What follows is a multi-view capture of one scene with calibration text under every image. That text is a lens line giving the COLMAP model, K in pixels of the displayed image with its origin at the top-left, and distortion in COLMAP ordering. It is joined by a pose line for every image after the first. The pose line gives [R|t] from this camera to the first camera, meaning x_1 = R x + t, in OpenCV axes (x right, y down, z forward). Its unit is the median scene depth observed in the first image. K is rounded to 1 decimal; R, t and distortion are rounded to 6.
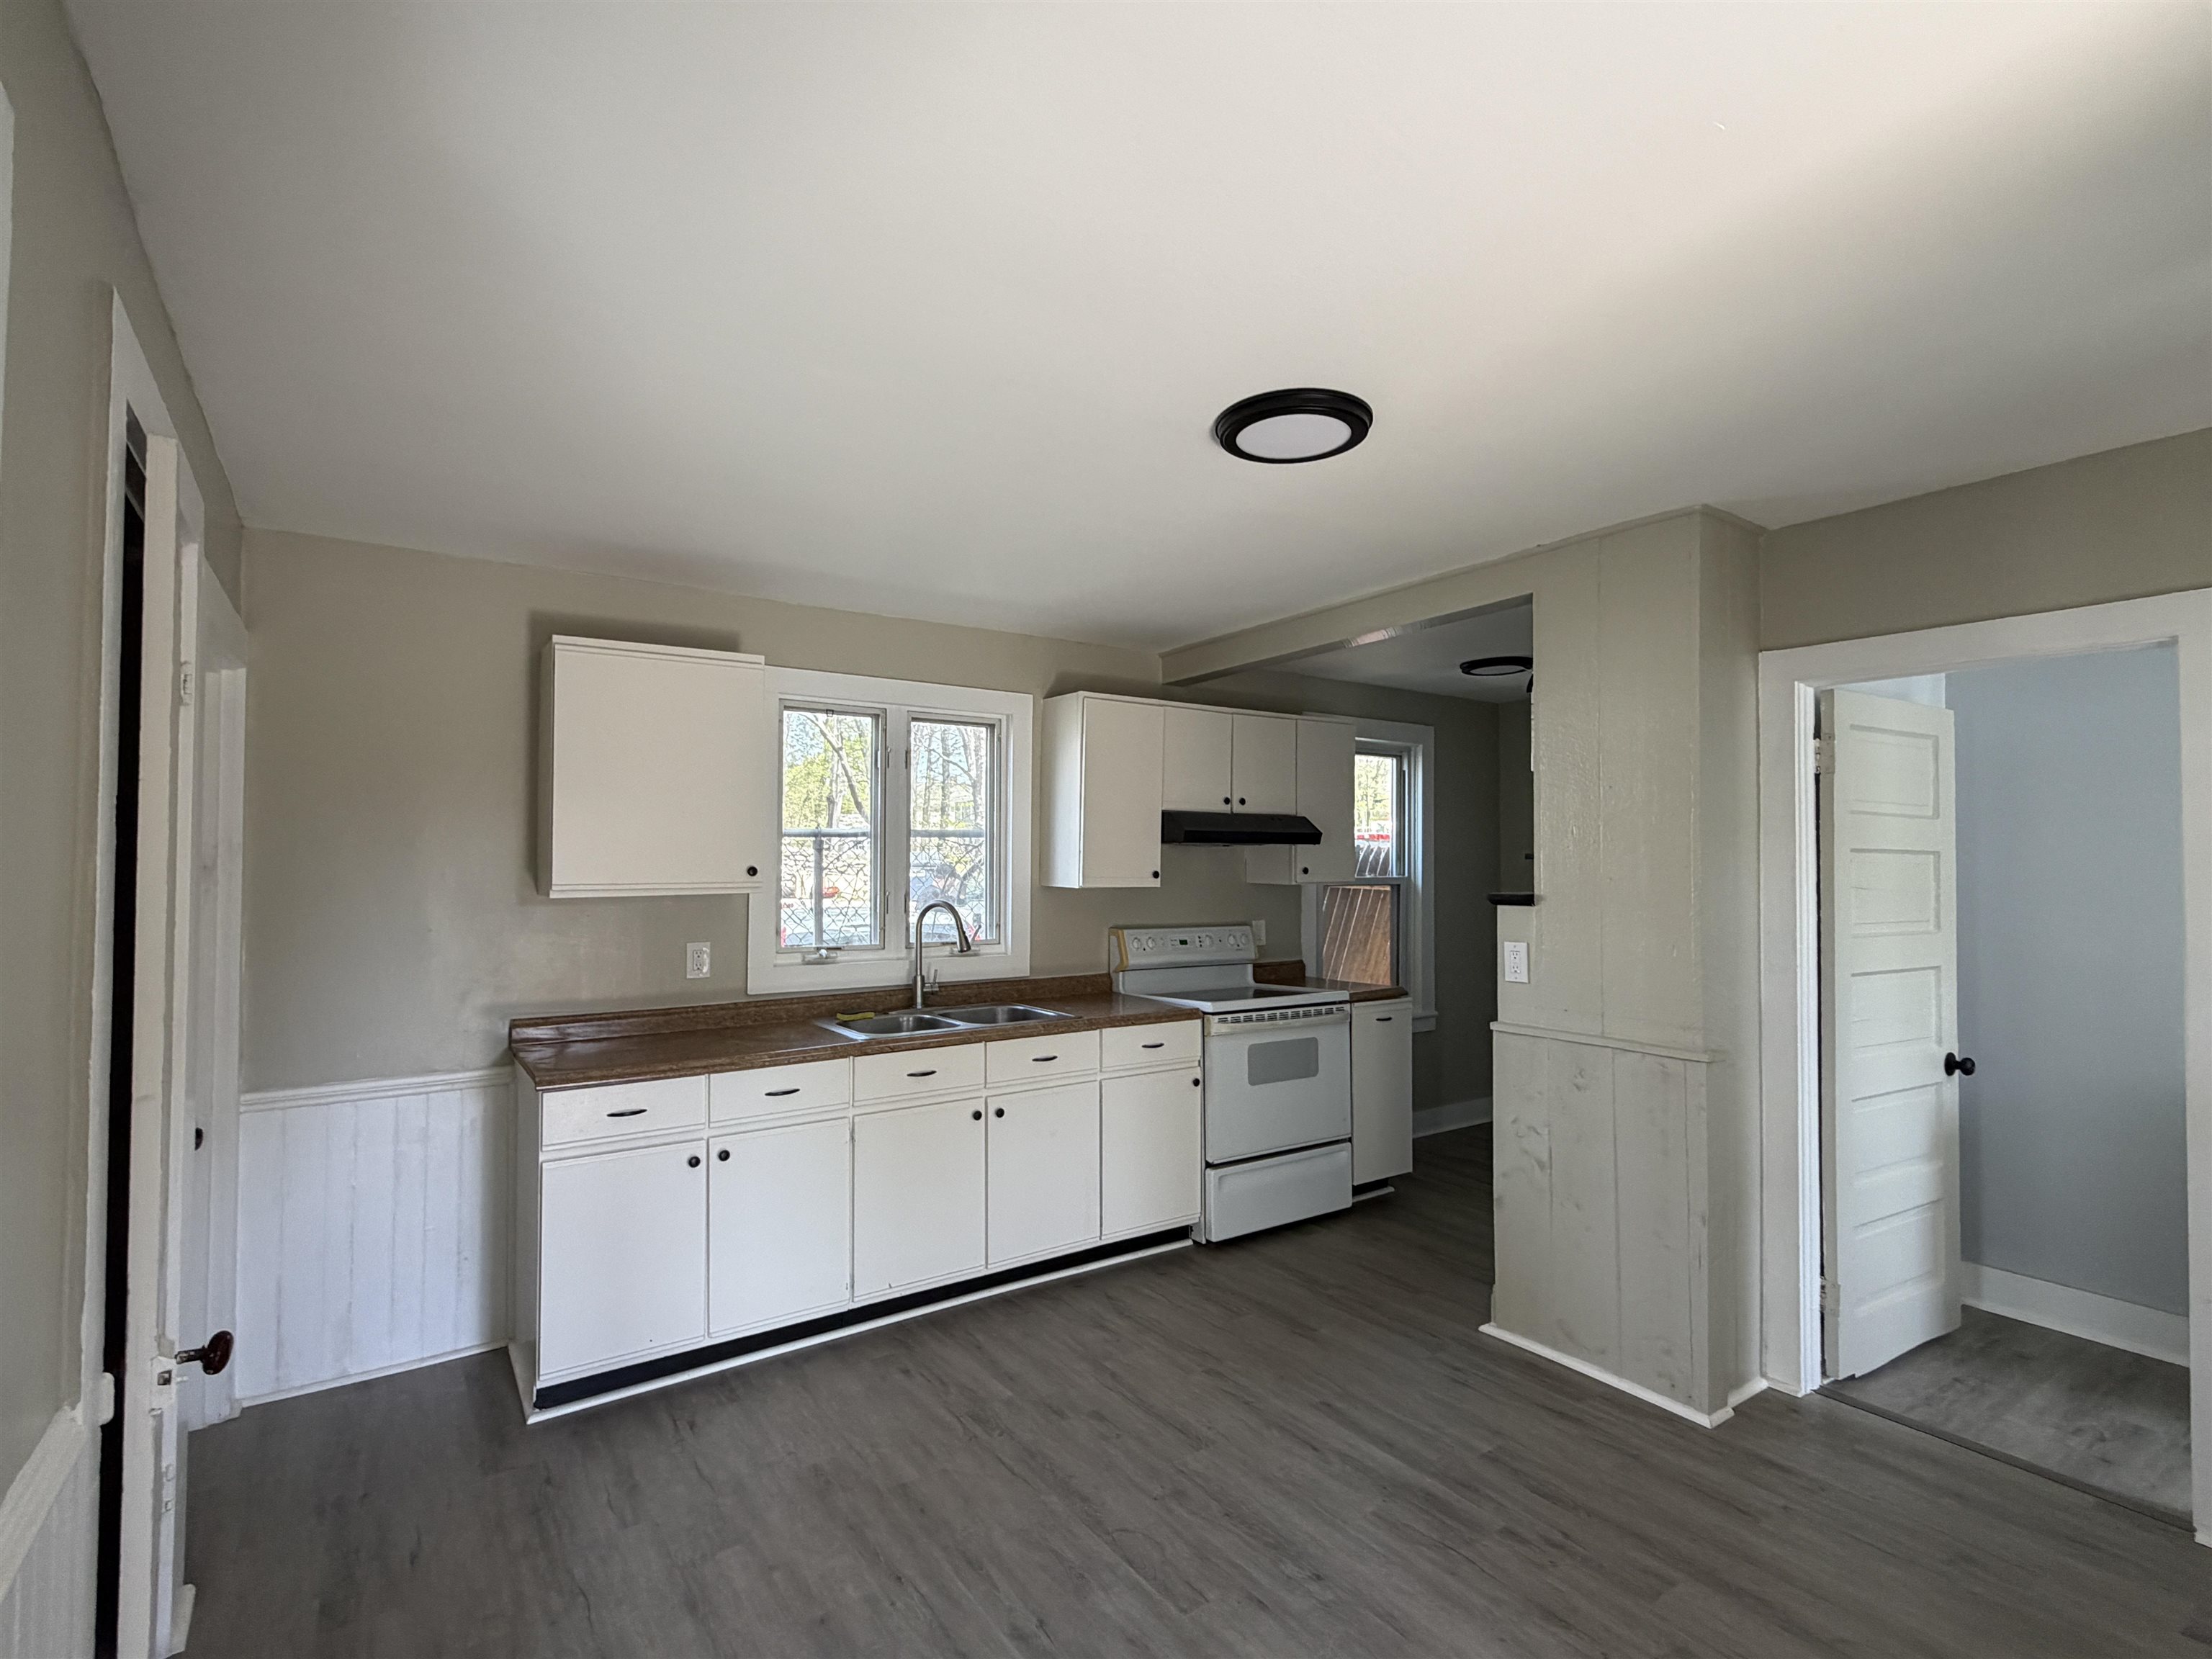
lens RADIAL K [[1053.7, 0, 1103.2], [0, 1053.7, 837.5], [0, 0, 1]] dist [0.001780, -0.001084]
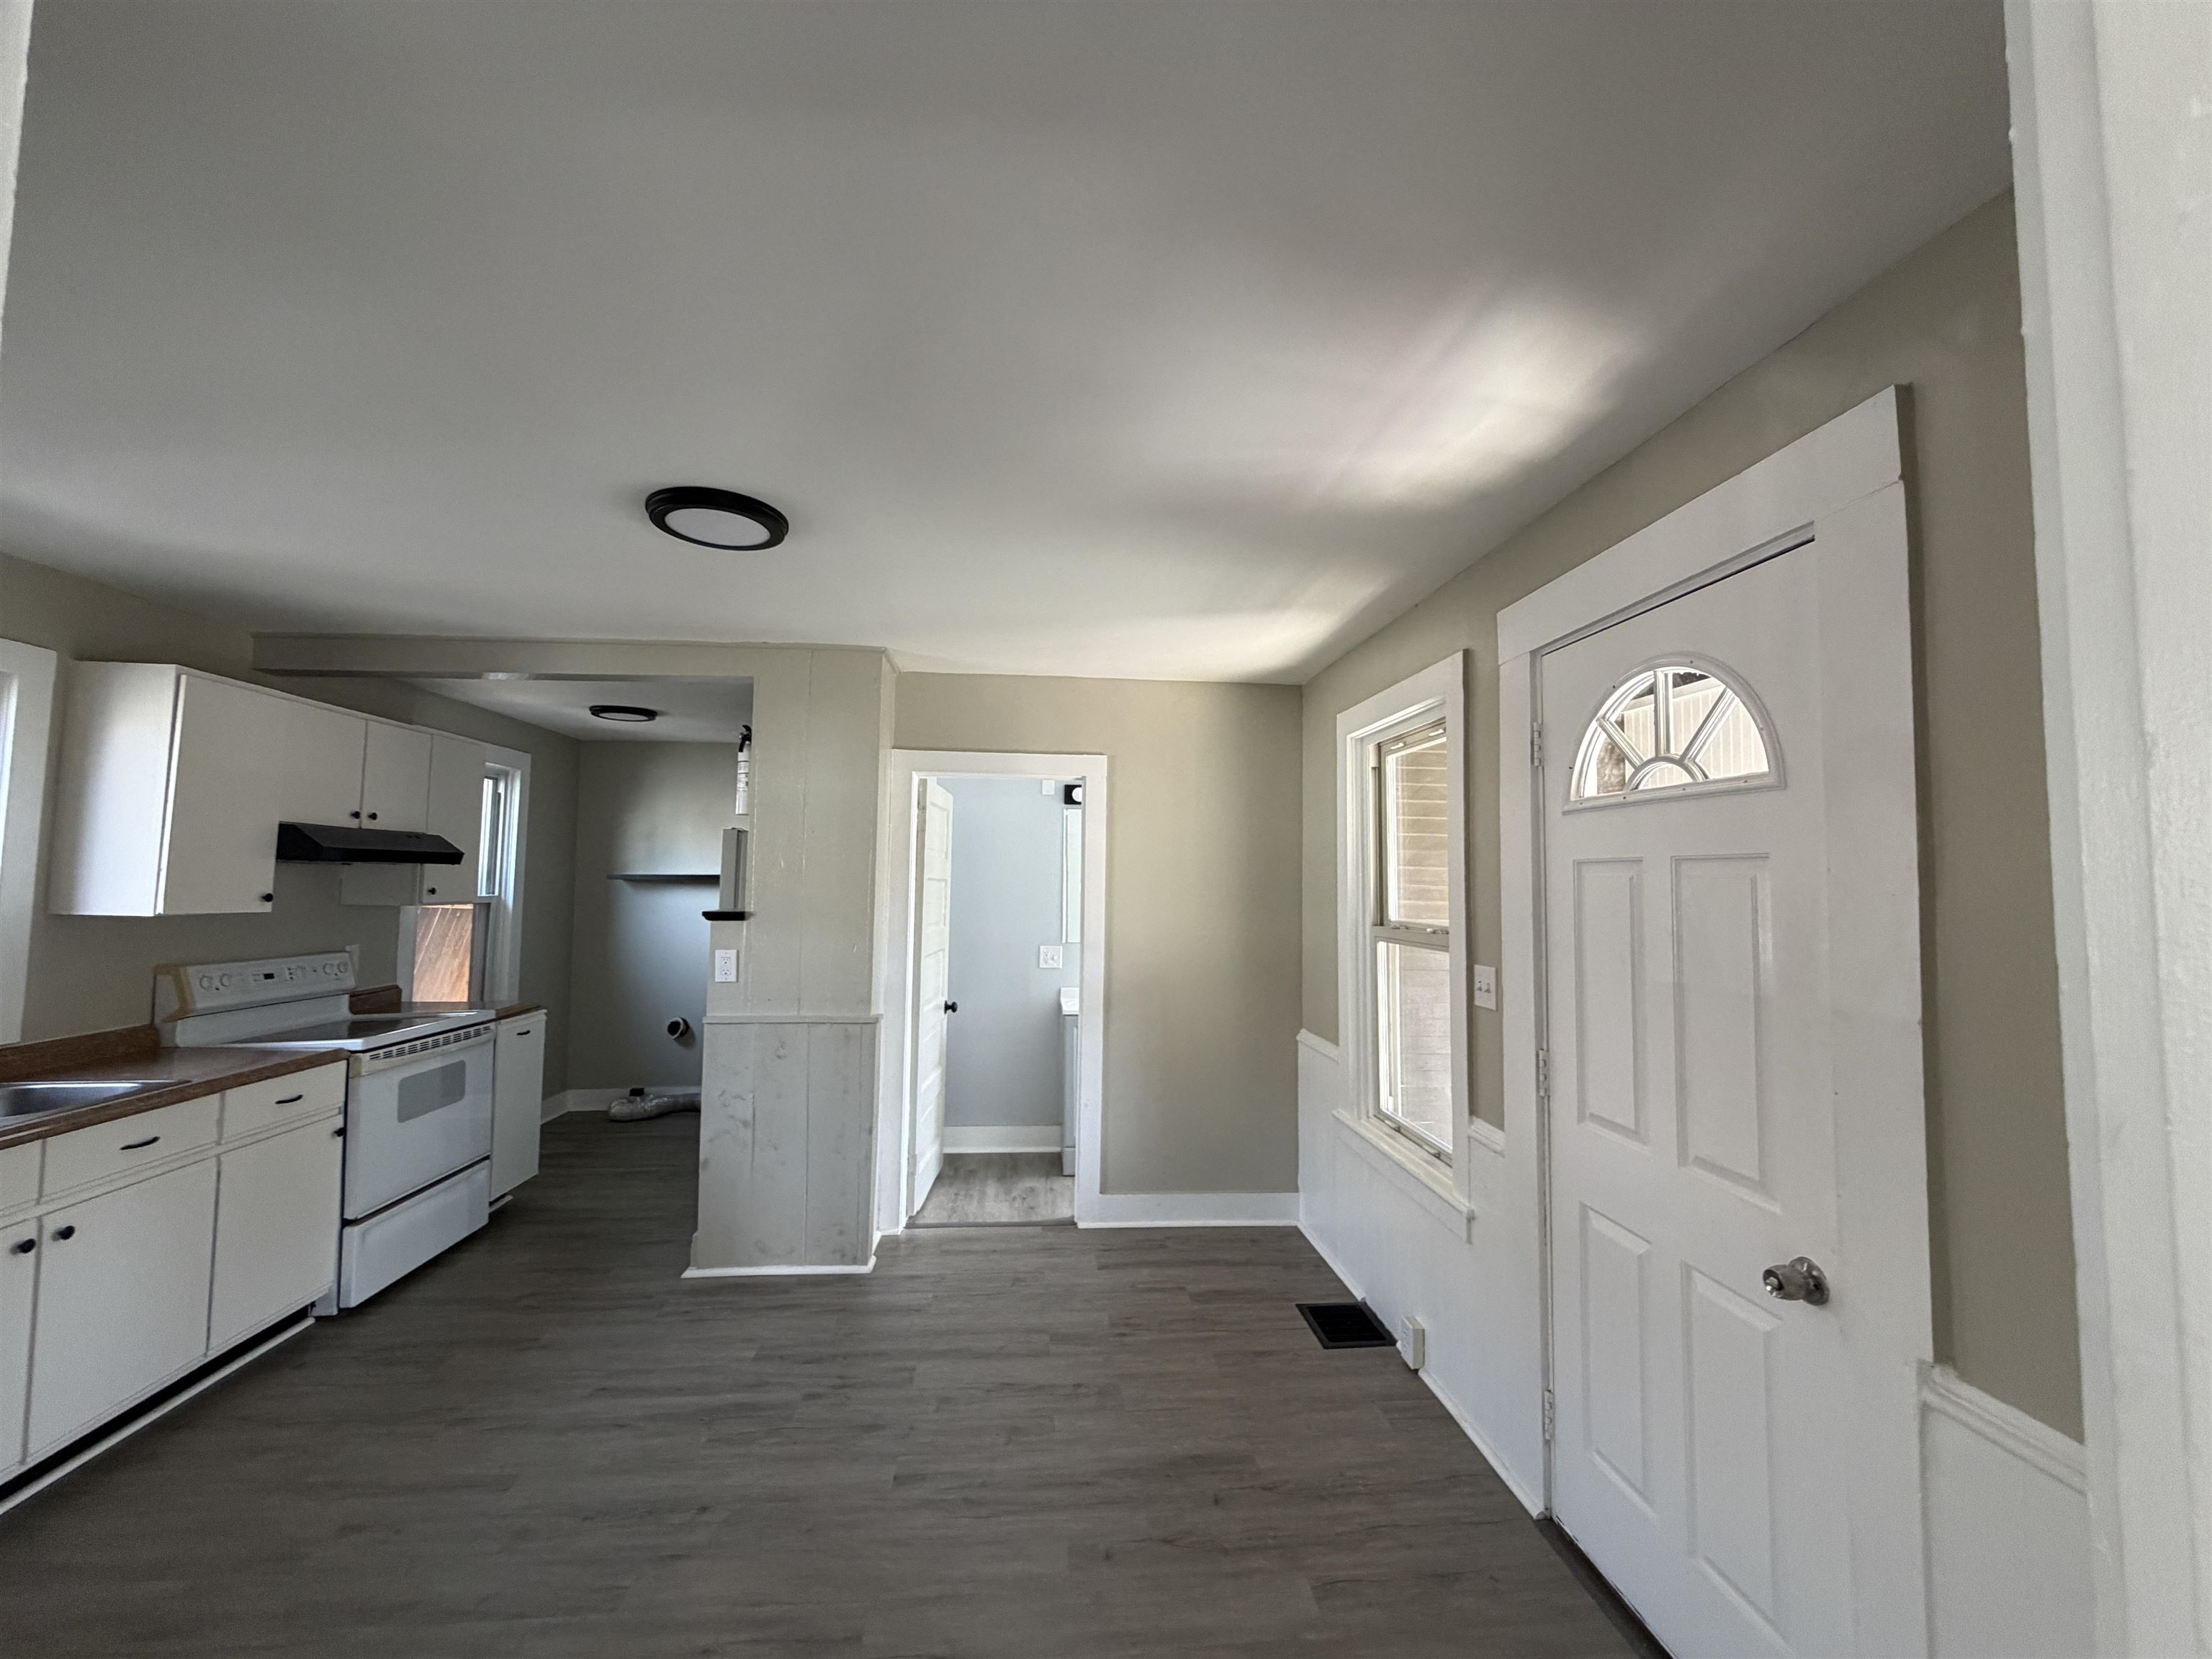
lens RADIAL K [[881.2, 0, 1099.1], [0, 881.2, 826.8], [0, 0, 1]] dist [-0.001847, 0.000891]
pose [[0.497340, 0.058518, 0.865580, -0.297531], [-0.031062, 0.998284, -0.049642, -0.009041], [-0.866999, -0.002197, 0.498305, 0.090020]]
